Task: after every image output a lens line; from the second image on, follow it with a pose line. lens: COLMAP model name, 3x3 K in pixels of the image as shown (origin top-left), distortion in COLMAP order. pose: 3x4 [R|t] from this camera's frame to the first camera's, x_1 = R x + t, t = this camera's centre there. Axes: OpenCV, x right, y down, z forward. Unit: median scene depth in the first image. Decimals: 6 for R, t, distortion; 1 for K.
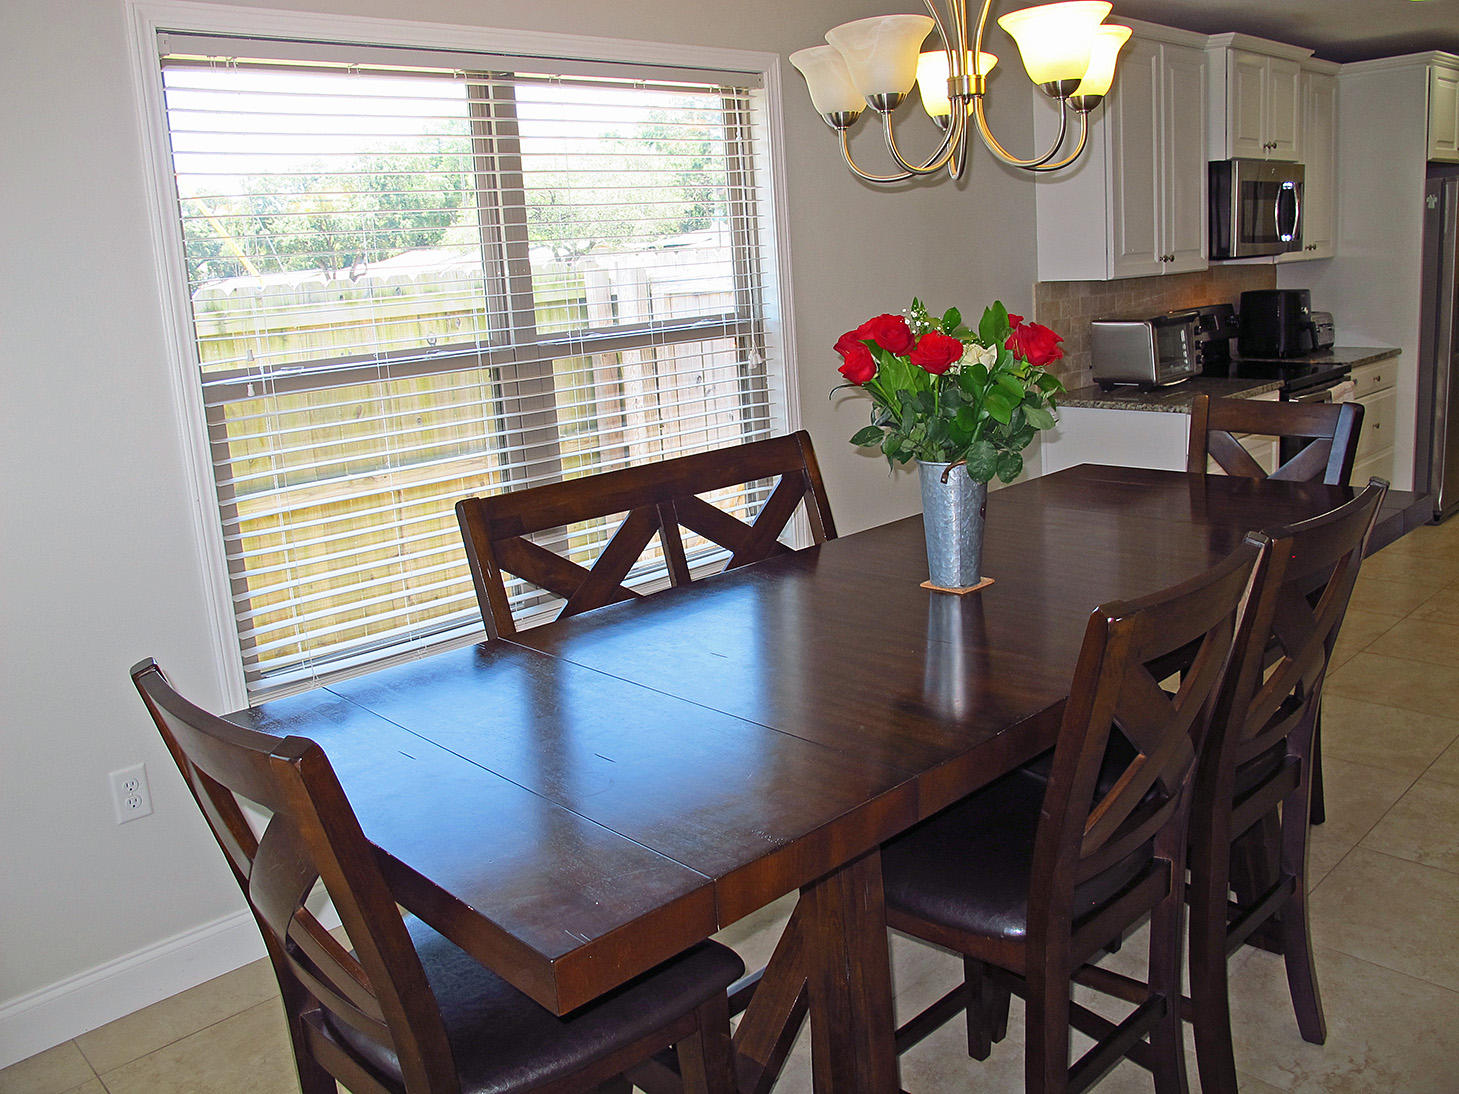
lens RADIAL K [[1224.7, 0, 725.8], [0, 1224.7, 505.6], [0, 0, 1]] dist [-0.149868, 0.115980]
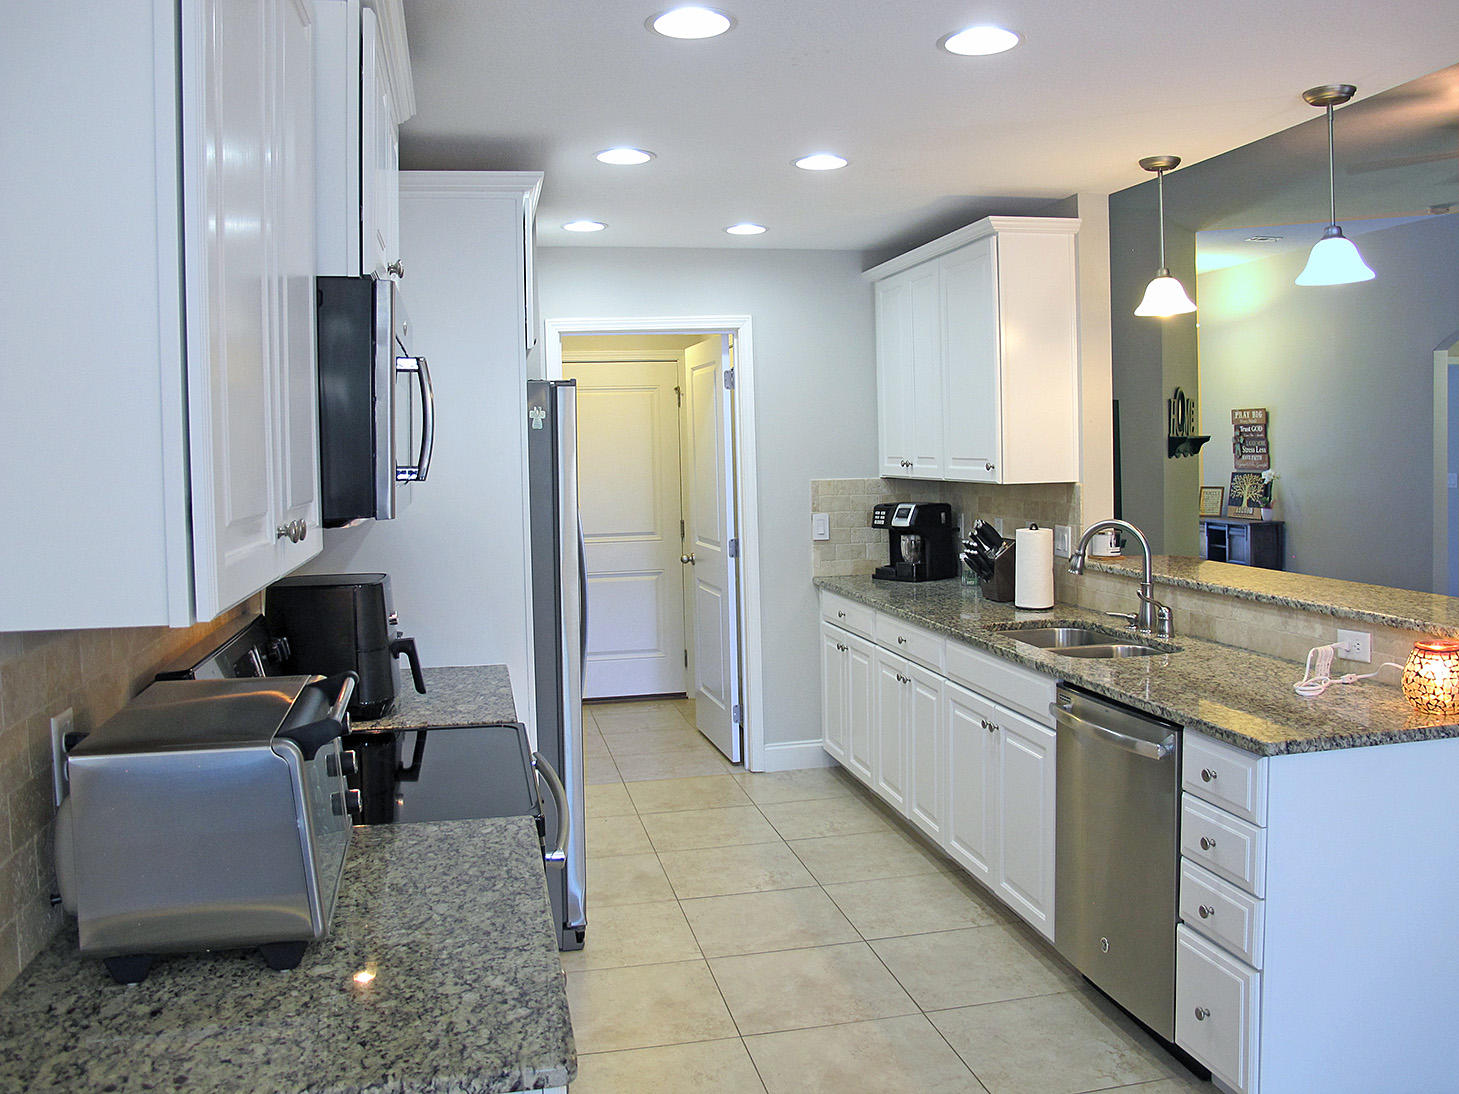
lens RADIAL K [[1224.7, 0, 725.8], [0, 1224.7, 505.6], [0, 0, 1]] dist [-0.149868, 0.115980]
pose [[0.527407, 0.011999, 0.849528, 0.223637], [0.157056, 0.981291, -0.111364, -0.233462], [-0.834970, 0.192158, 0.515656, 1.082368]]
